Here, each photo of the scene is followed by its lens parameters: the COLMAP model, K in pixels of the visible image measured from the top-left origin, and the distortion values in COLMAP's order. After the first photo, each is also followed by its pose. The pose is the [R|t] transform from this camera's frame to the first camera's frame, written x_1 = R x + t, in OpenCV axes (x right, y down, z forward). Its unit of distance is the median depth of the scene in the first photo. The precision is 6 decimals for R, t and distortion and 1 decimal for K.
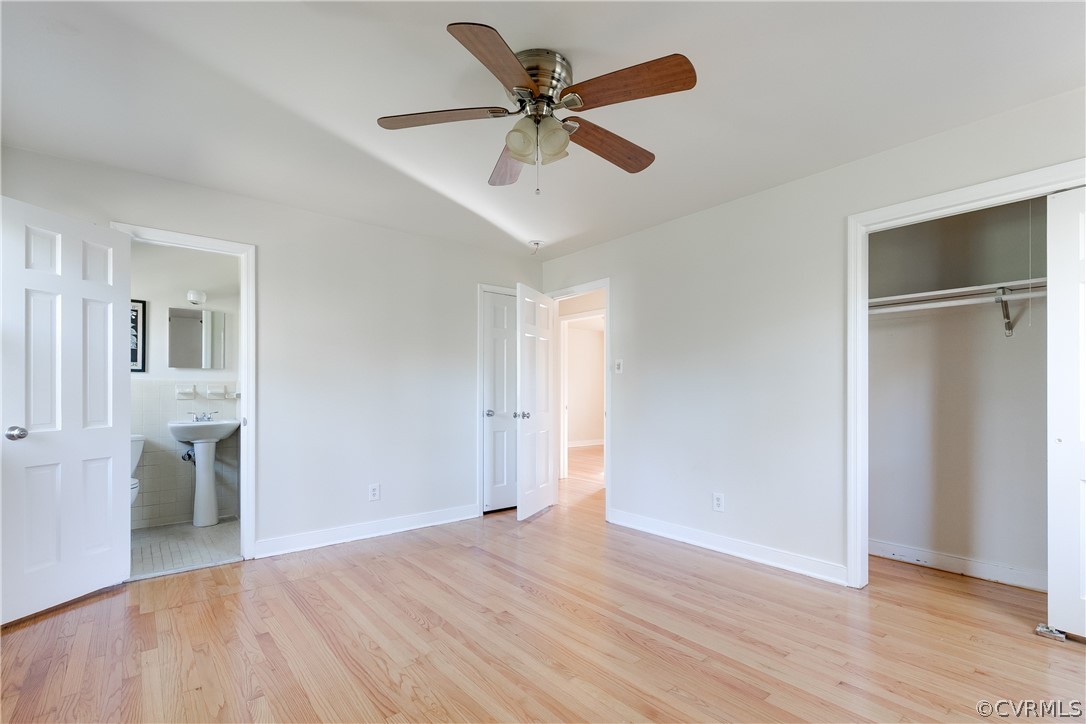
lens RADIAL K [[492.1, 0, 546.7], [0, 492.1, 381.1], [0, 0, 1]] dist [0.000649, -0.000086]
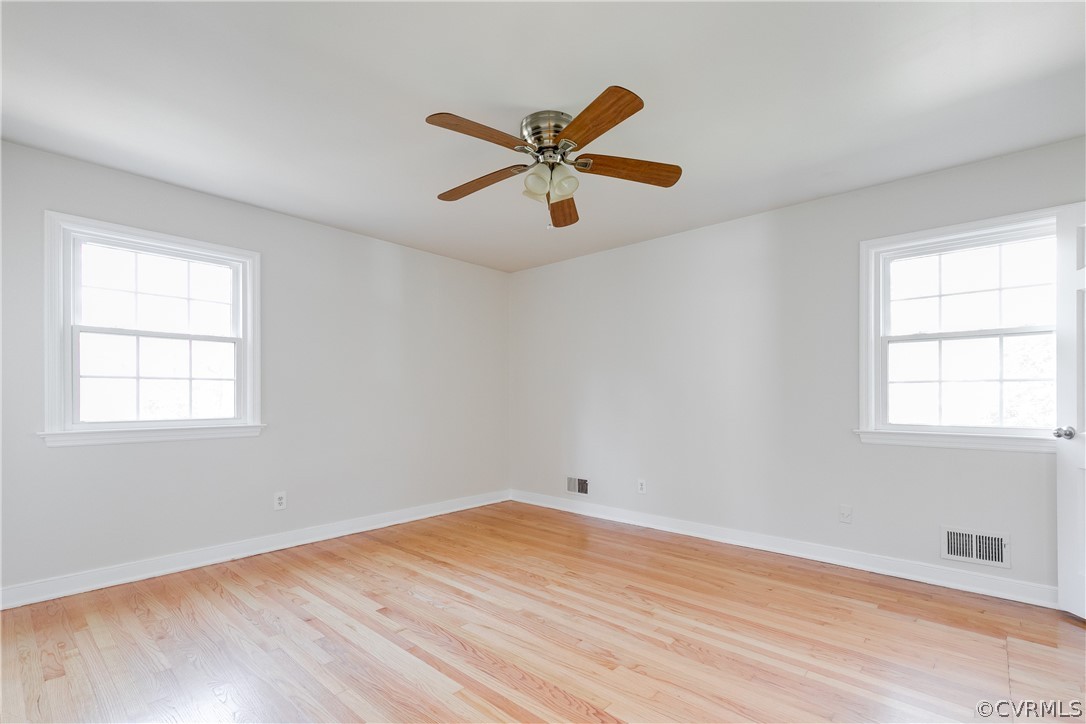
lens RADIAL K [[492.1, 0, 546.7], [0, 492.1, 381.1], [0, 0, 1]] dist [0.000649, -0.000086]
pose [[-0.988642, -0.002682, -0.150264, 0.155037], [0.004969, 0.998711, -0.050523, 0.057489], [0.150205, -0.050696, -0.987354, 2.012409]]
